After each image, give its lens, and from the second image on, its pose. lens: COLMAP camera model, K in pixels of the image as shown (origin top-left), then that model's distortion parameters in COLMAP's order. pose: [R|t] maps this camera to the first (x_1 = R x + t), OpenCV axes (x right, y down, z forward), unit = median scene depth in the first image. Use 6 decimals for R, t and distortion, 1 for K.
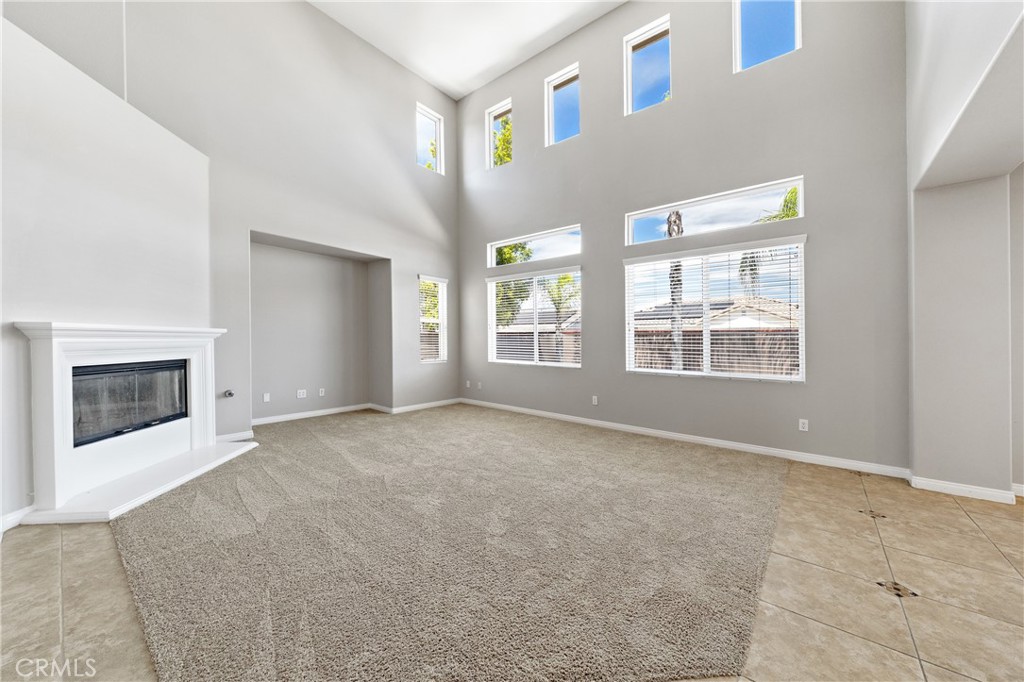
lens RADIAL K [[355.9, 0, 513.7], [0, 355.9, 333.3], [0, 0, 1]] dist [0.012034, -0.000176]
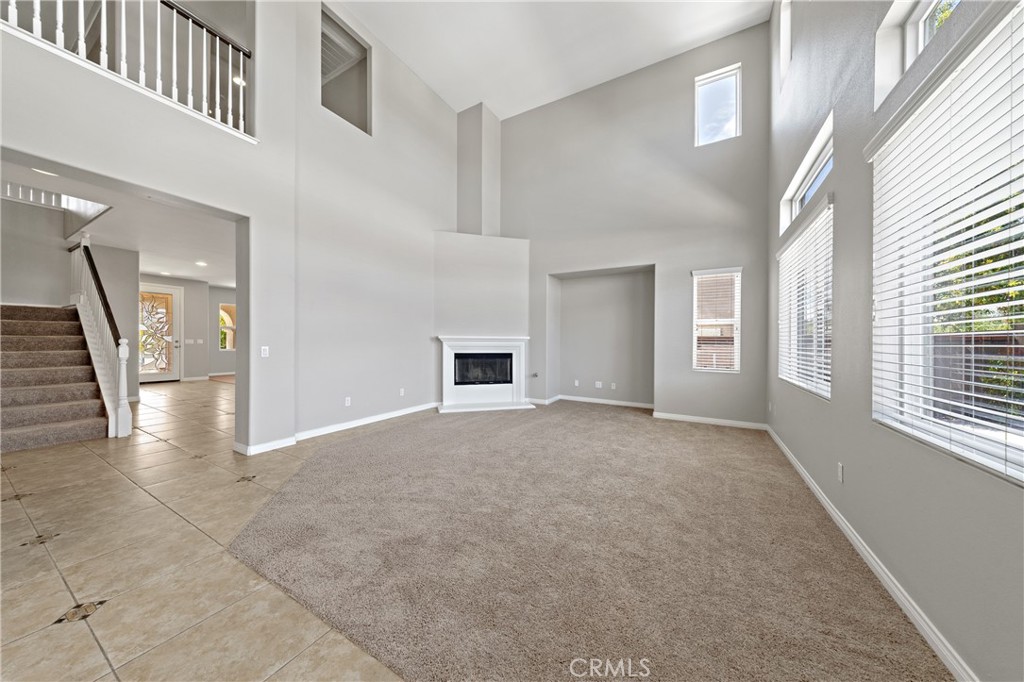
lens RADIAL K [[326.0, 0, 510.3], [0, 326.0, 345.1], [0, 0, 1]] dist [0.007051, -0.000112]
pose [[0.189679, 0.002415, -0.981843, 0.750570], [0.009493, 0.999946, 0.004293, 0.020729], [0.981800, -0.010135, 0.189646, 0.648024]]
